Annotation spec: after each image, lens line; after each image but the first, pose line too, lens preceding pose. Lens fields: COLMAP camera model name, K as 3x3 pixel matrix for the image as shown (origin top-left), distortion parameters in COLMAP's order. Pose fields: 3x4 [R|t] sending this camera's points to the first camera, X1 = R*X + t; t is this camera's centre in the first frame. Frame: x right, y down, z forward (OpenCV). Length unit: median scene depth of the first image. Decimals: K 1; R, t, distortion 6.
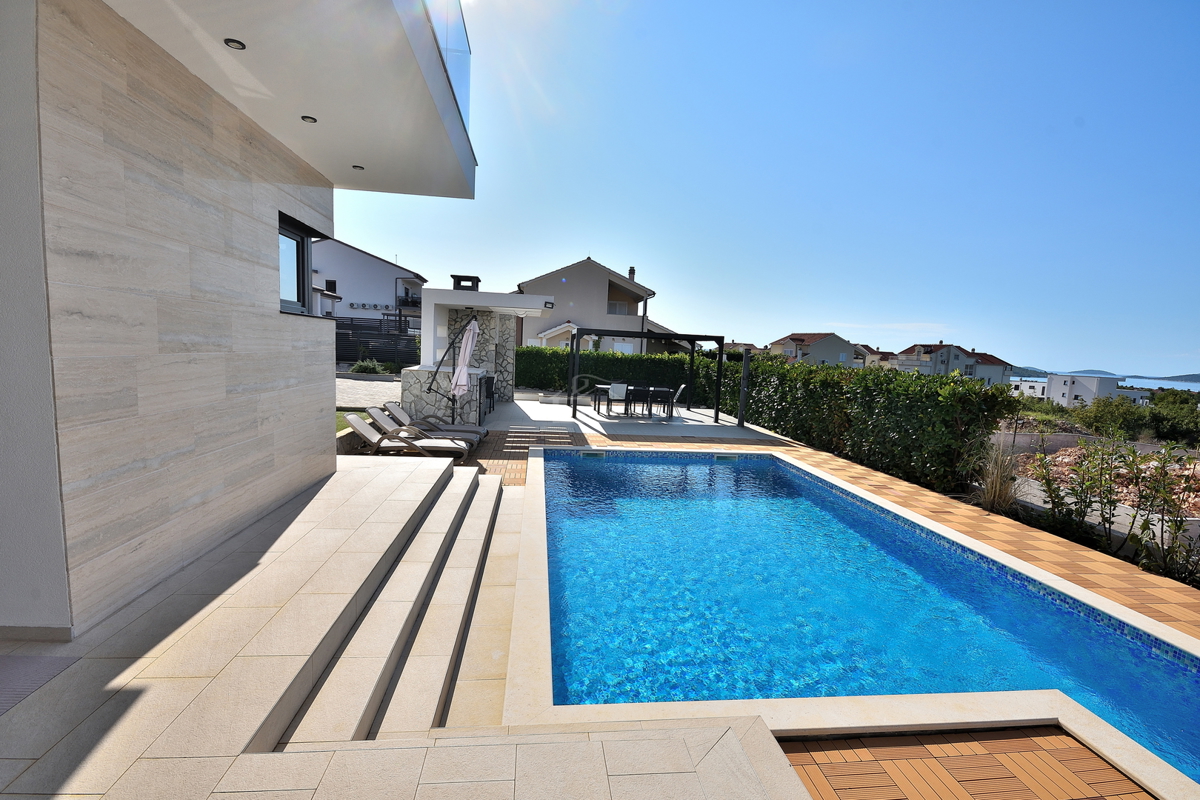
lens RADIAL K [[557.6, 0, 608.9], [0, 557.6, 411.1], [0, 0, 1]] dist [-0.004264, -0.001109]
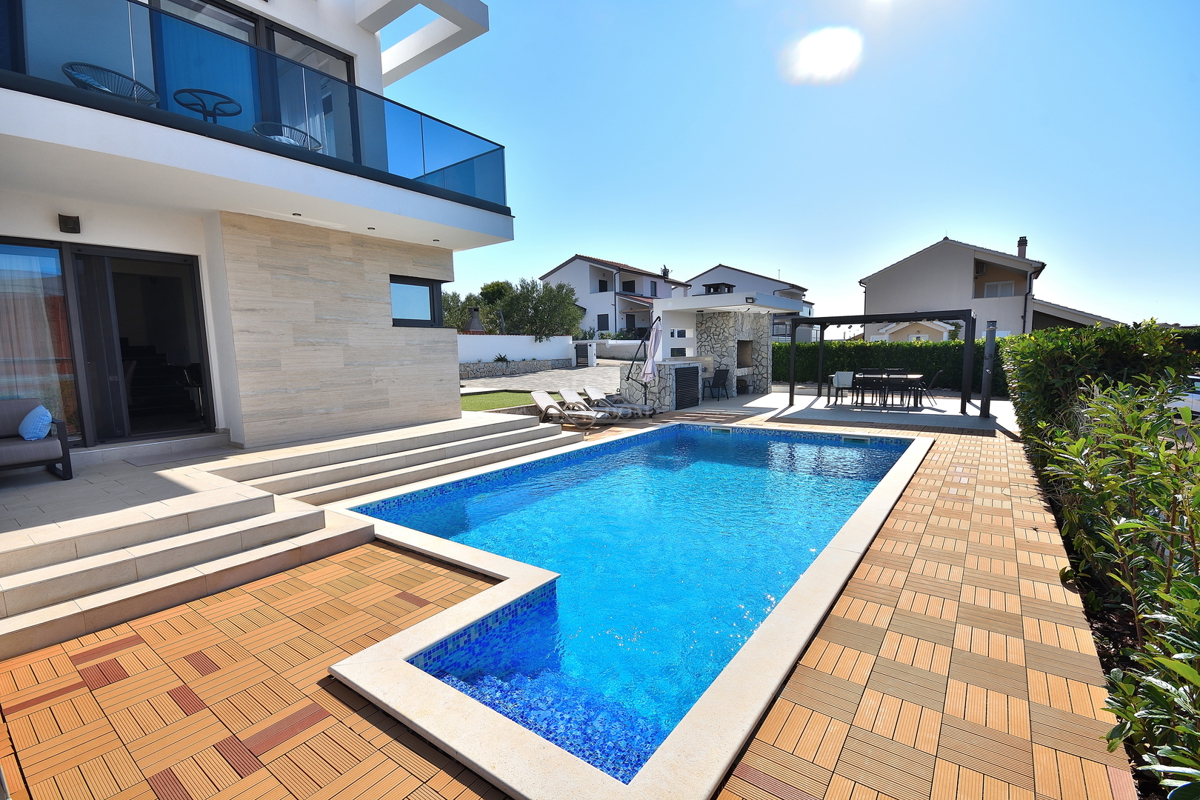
lens RADIAL K [[526.6, 0, 606.3], [0, 526.6, 416.4], [0, 0, 1]] dist [0.014829, -0.014100]
pose [[0.729495, 0.021315, -0.683654, 0.341170], [-0.021438, 0.999736, 0.008295, 0.029730], [0.683650, 0.008605, 0.729759, 0.046470]]
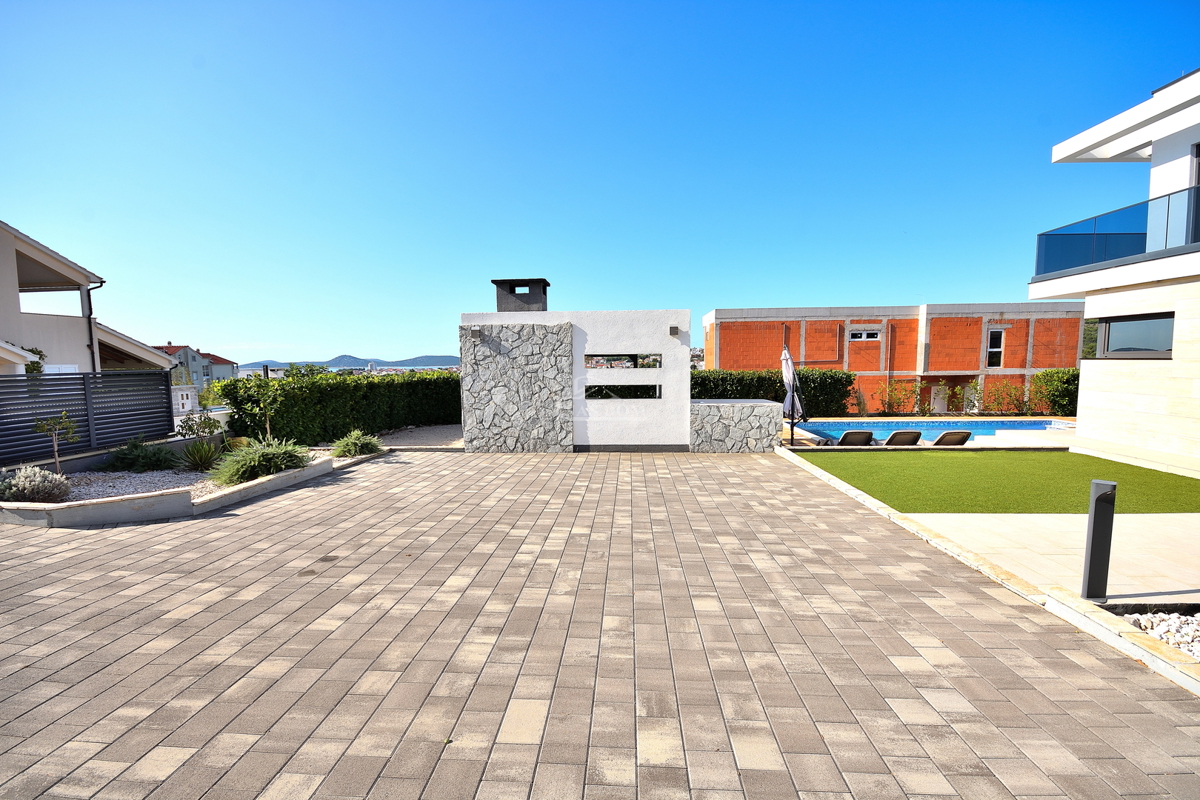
lens RADIAL K [[526.6, 0, 604.6], [0, 526.6, 404.5], [0, 0, 1]] dist [0.014829, -0.014100]
pose [[0.146412, -0.134504, 0.980037, -0.963392], [0.132057, 0.984503, 0.115388, -0.159343], [-0.980370, 0.112527, 0.161905, 0.851114]]
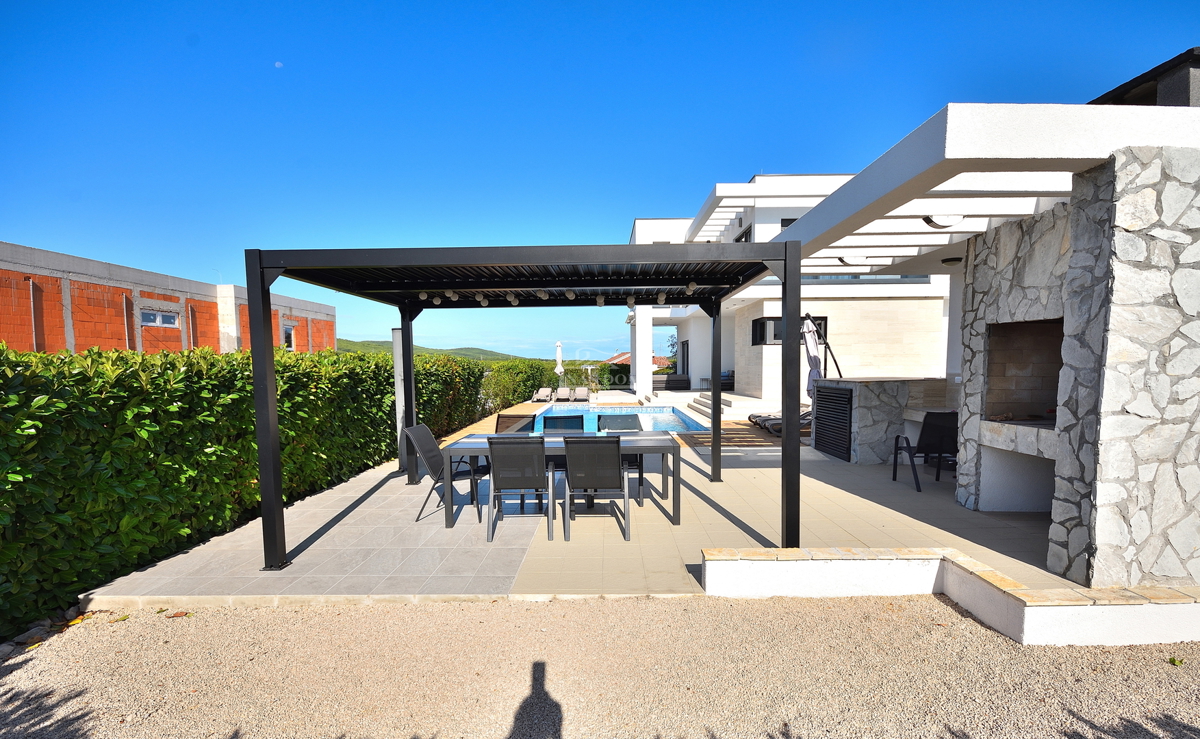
lens RADIAL K [[541.7, 0, 602.1], [0, 541.7, 406.5], [0, 0, 1]] dist [0.002370, -0.002983]
pose [[-0.990748, -0.053514, 0.124719, -0.018037], [-0.028255, 0.980173, 0.196121, -0.133246], [-0.132742, 0.190782, -0.972616, 1.377412]]
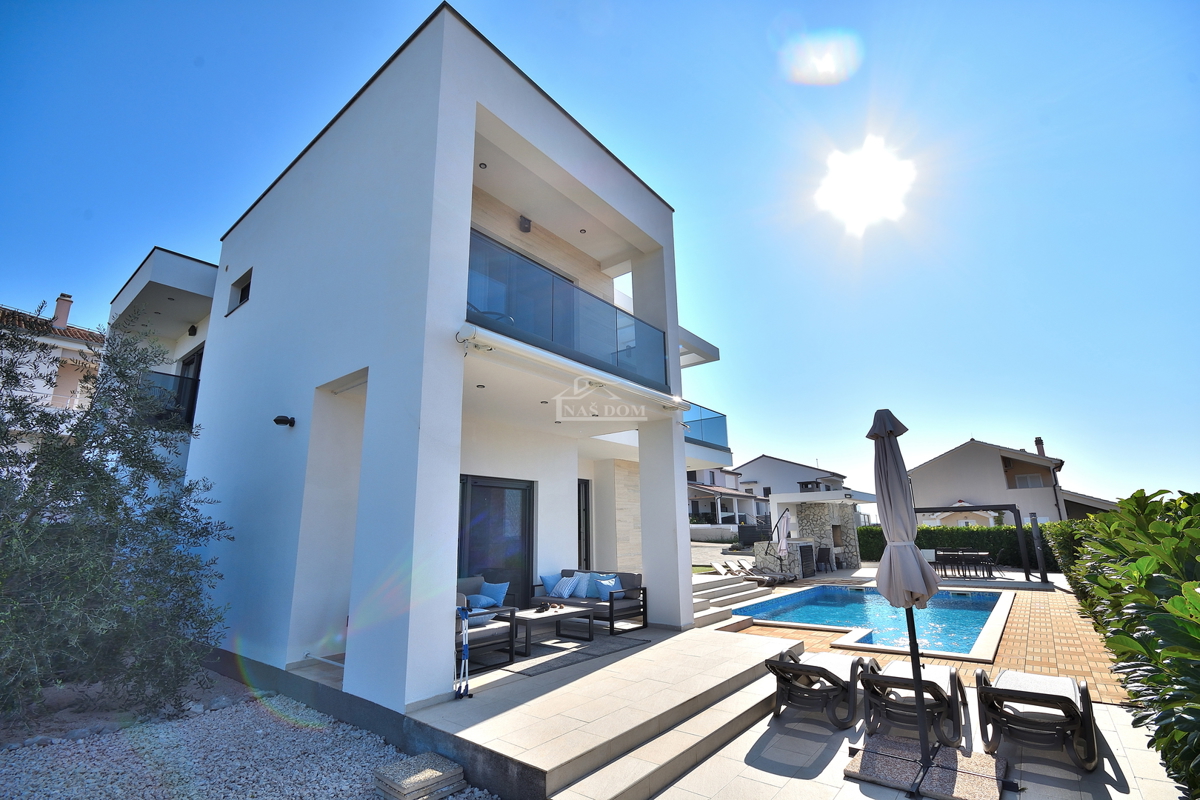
lens RADIAL K [[526.6, 0, 606.9], [0, 526.6, 409.5], [0, 0, 1]] dist [0.014829, -0.014100]
pose [[0.700279, -0.223354, -0.678028, 0.393776], [-0.029015, 0.940103, -0.339653, 0.081594], [0.713280, 0.257525, 0.651854, -0.399577]]
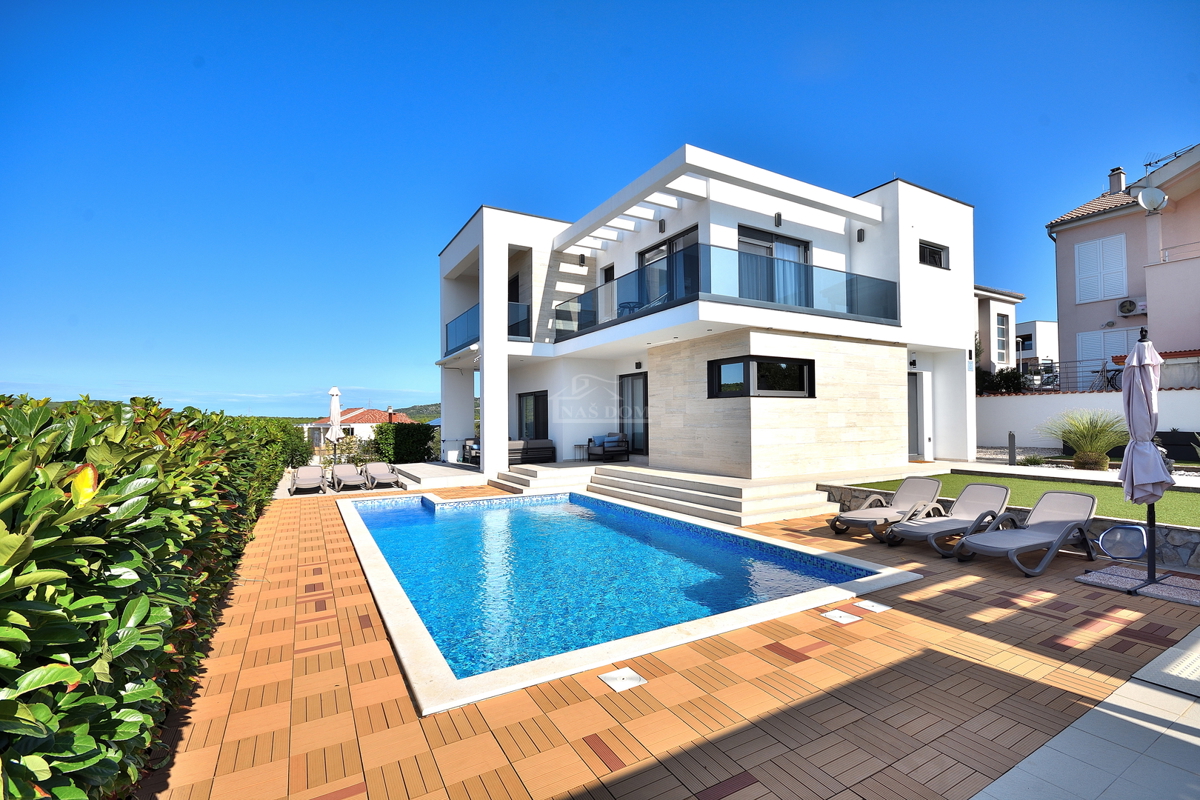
lens RADIAL K [[526.6, 0, 596.5], [0, 526.6, 401.3], [0, 0, 1]] dist [0.014829, -0.014100]
pose [[-0.924150, -0.058838, -0.377471, 0.231480], [-0.084445, 0.995089, 0.051635, -0.068671], [0.372580, 0.079594, -0.924581, 0.862950]]
